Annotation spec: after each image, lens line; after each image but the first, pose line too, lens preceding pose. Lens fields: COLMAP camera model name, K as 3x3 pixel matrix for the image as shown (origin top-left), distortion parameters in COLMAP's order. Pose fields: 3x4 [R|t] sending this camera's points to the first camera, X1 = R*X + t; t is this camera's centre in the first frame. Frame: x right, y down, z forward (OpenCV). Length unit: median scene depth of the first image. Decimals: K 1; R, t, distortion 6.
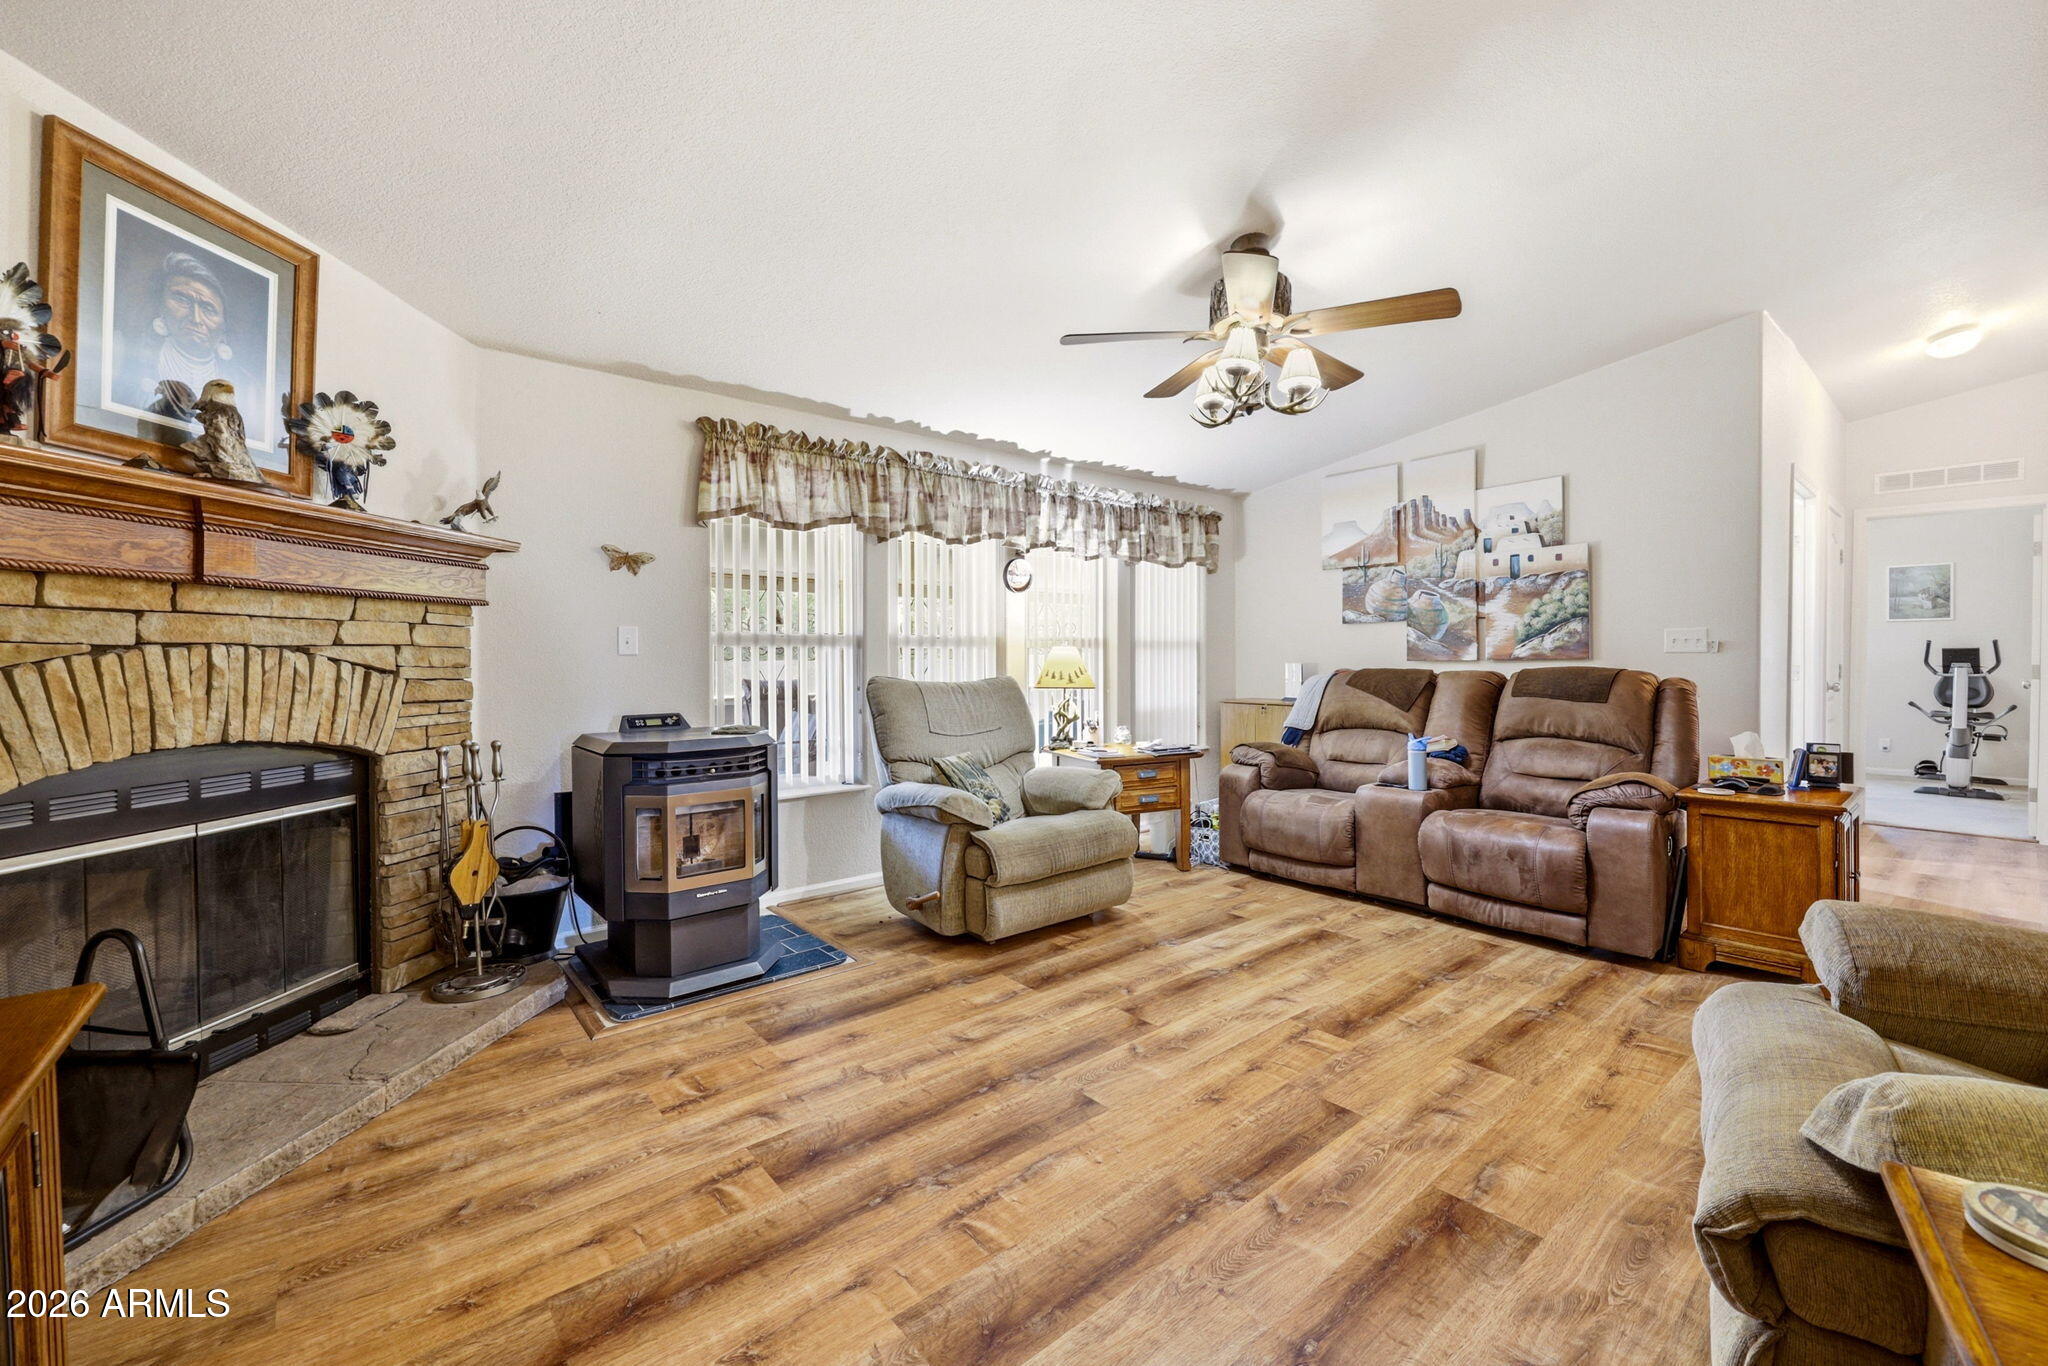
lens RADIAL K [[824.6, 0, 1032.9], [0, 824.6, 667.3], [0, 0, 1]] dist [0.001423, 0.000061]
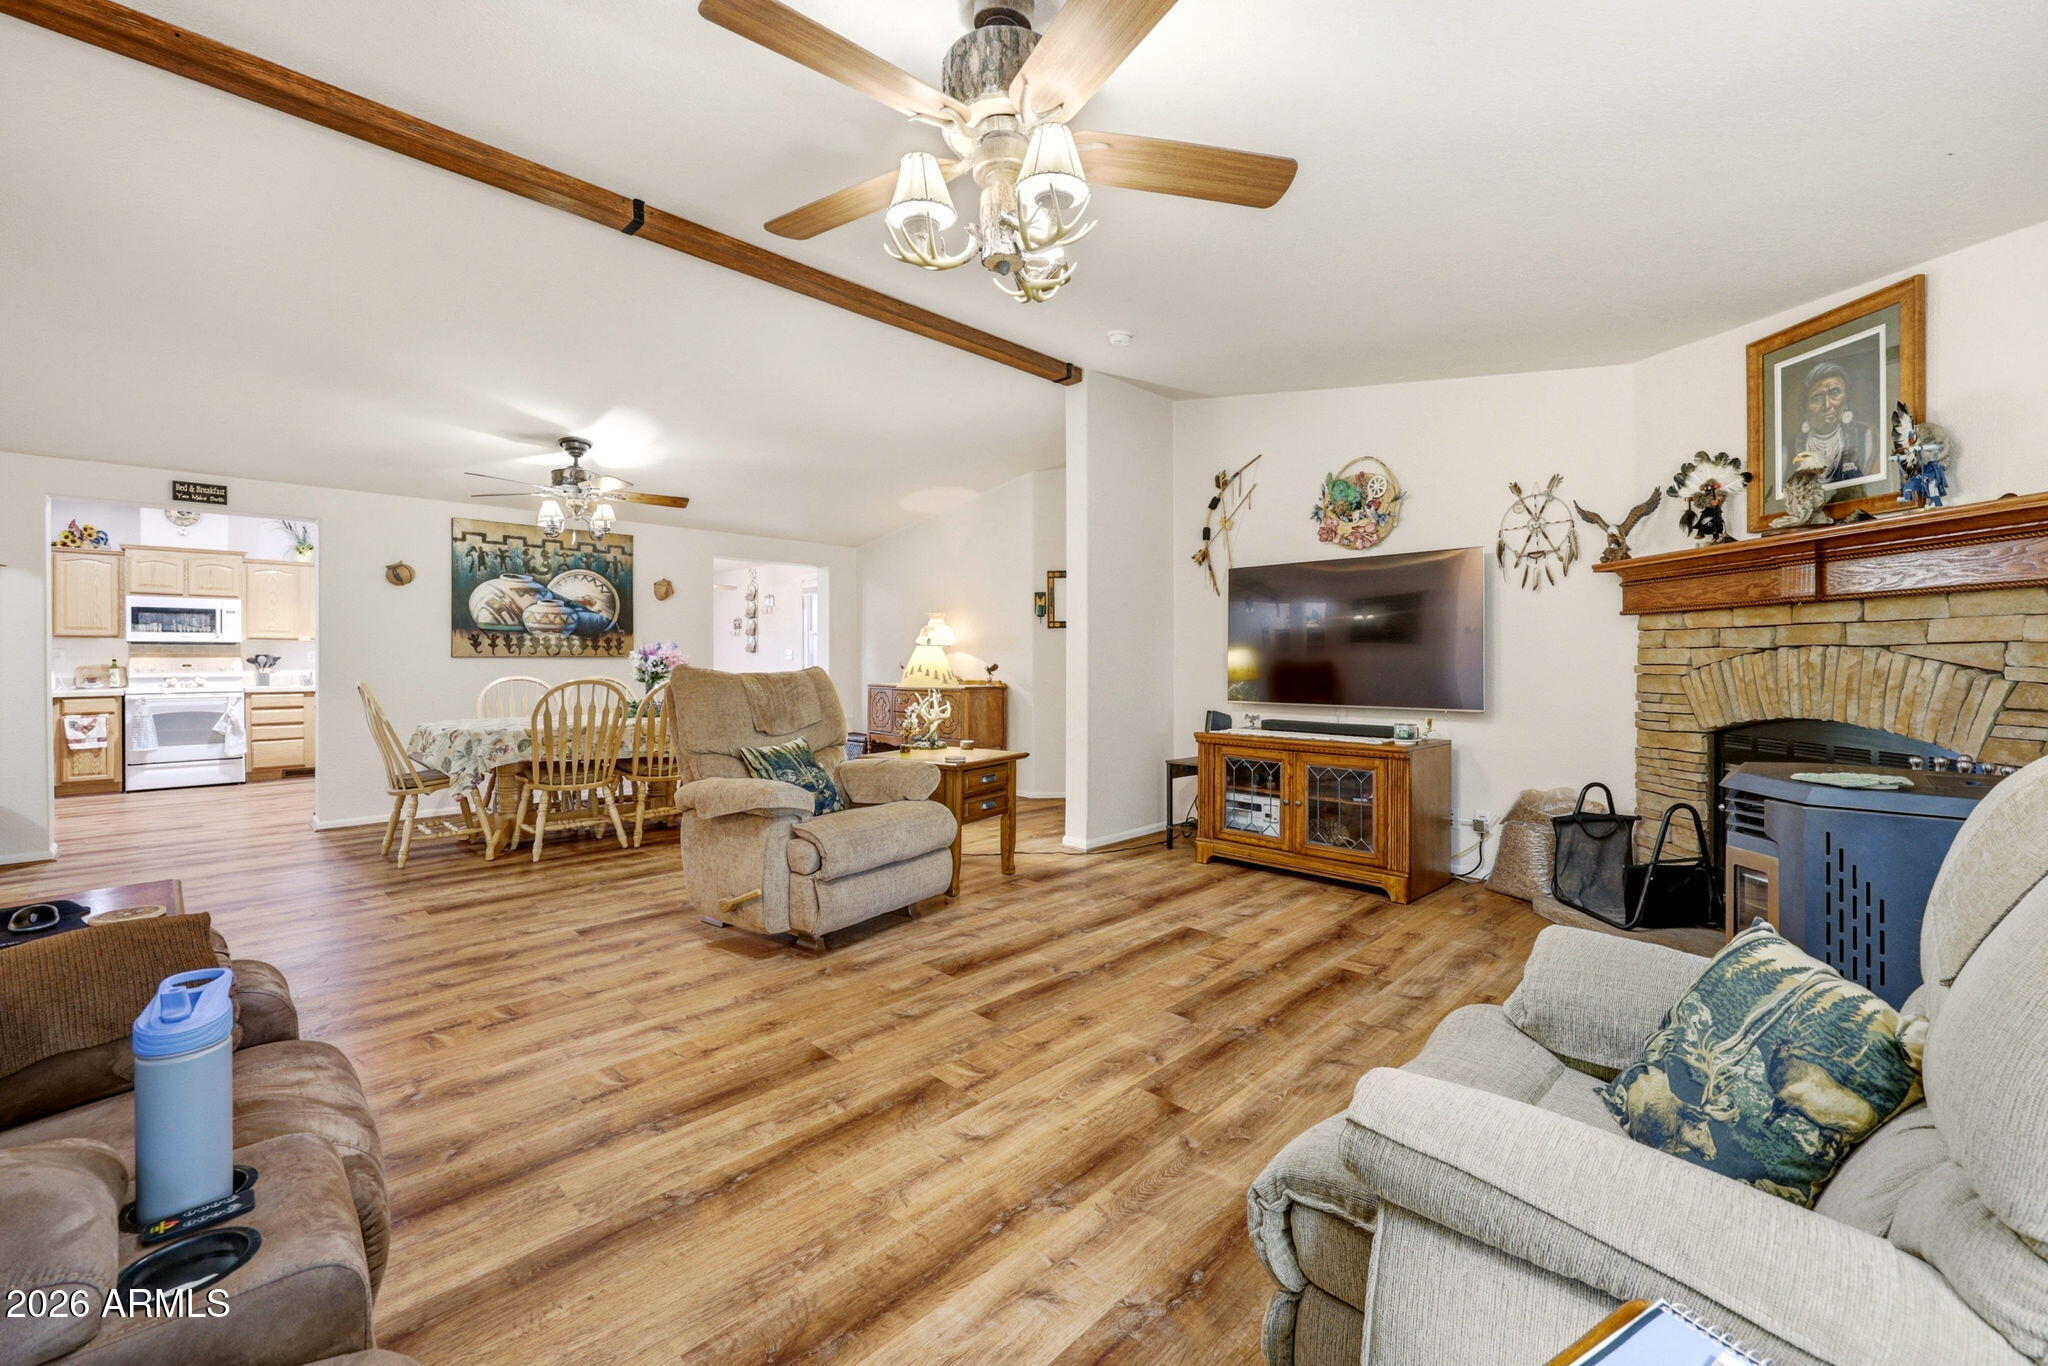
lens RADIAL K [[899.4, 0, 1020.9], [0, 899.4, 666.9], [0, 0, 1]] dist [0.000995, 0.000489]
pose [[-0.995851, 0.004921, -0.090865, 0.400905], [0.002632, 0.999677, 0.025297, -0.031648], [0.090960, 0.024953, -0.995542, 2.154692]]
